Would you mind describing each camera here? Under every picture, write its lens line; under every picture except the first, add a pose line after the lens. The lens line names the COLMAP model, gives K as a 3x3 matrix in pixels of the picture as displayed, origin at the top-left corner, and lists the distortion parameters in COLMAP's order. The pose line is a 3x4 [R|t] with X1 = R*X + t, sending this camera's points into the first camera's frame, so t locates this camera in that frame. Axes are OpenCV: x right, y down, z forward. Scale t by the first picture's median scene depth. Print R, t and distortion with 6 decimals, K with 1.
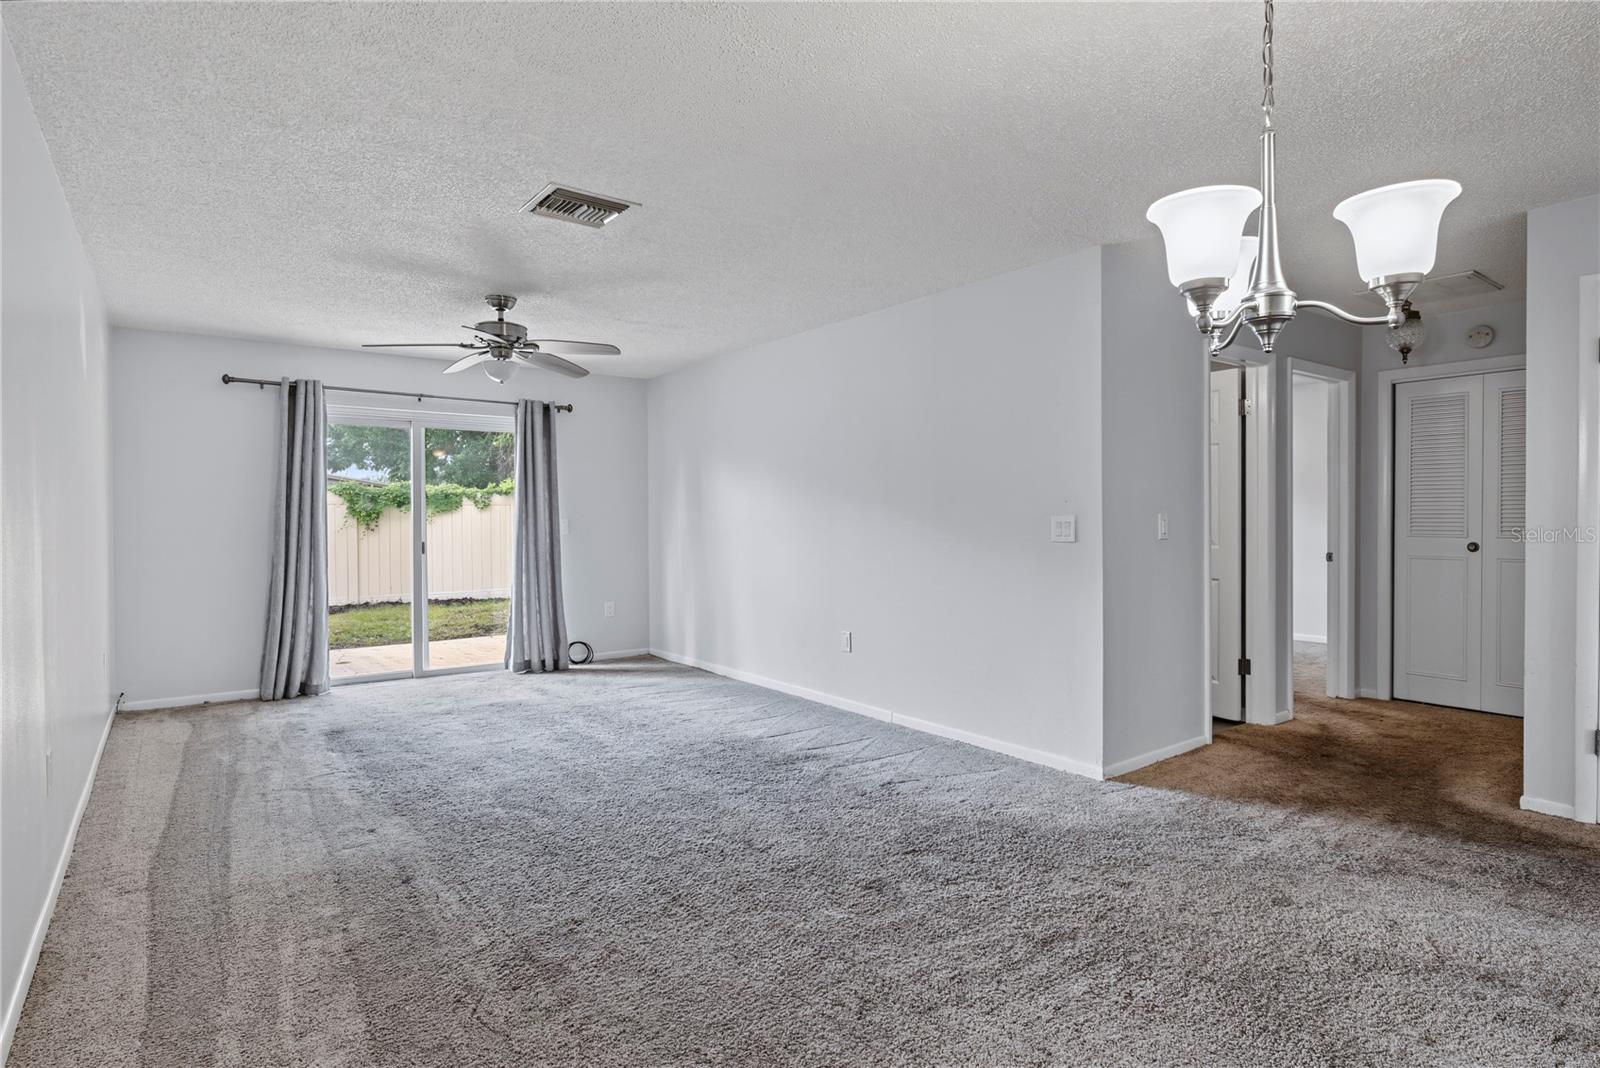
lens RADIAL K [[840.7, 0, 801.7], [0, 840.7, 519.3], [0, 0, 1]] dist [-0.004425, 0.000254]
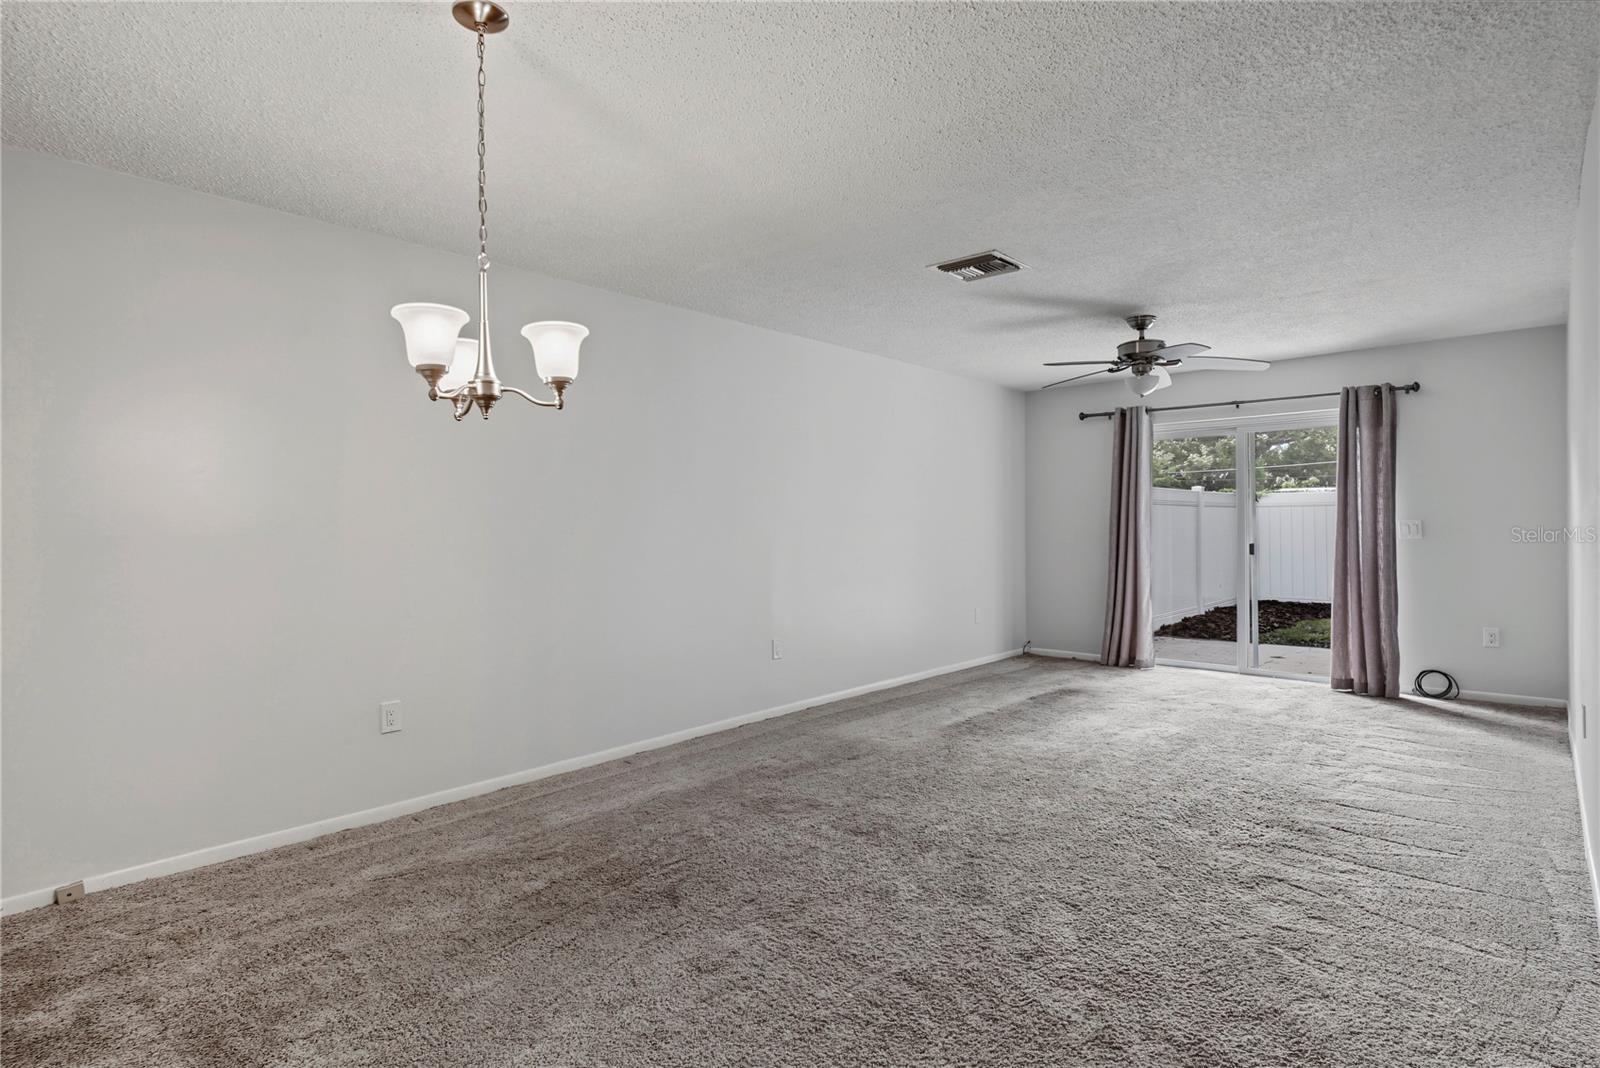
lens RADIAL K [[829.4, 0, 800.0], [0, 829.4, 534.0], [0, 0, 1]] dist [-0.001683, 0.000319]
pose [[0.202010, 0.014091, -0.979282, 0.503418], [0.009223, 0.999825, 0.016289, -0.007002], [0.979340, -0.012322, 0.201844, 0.297190]]
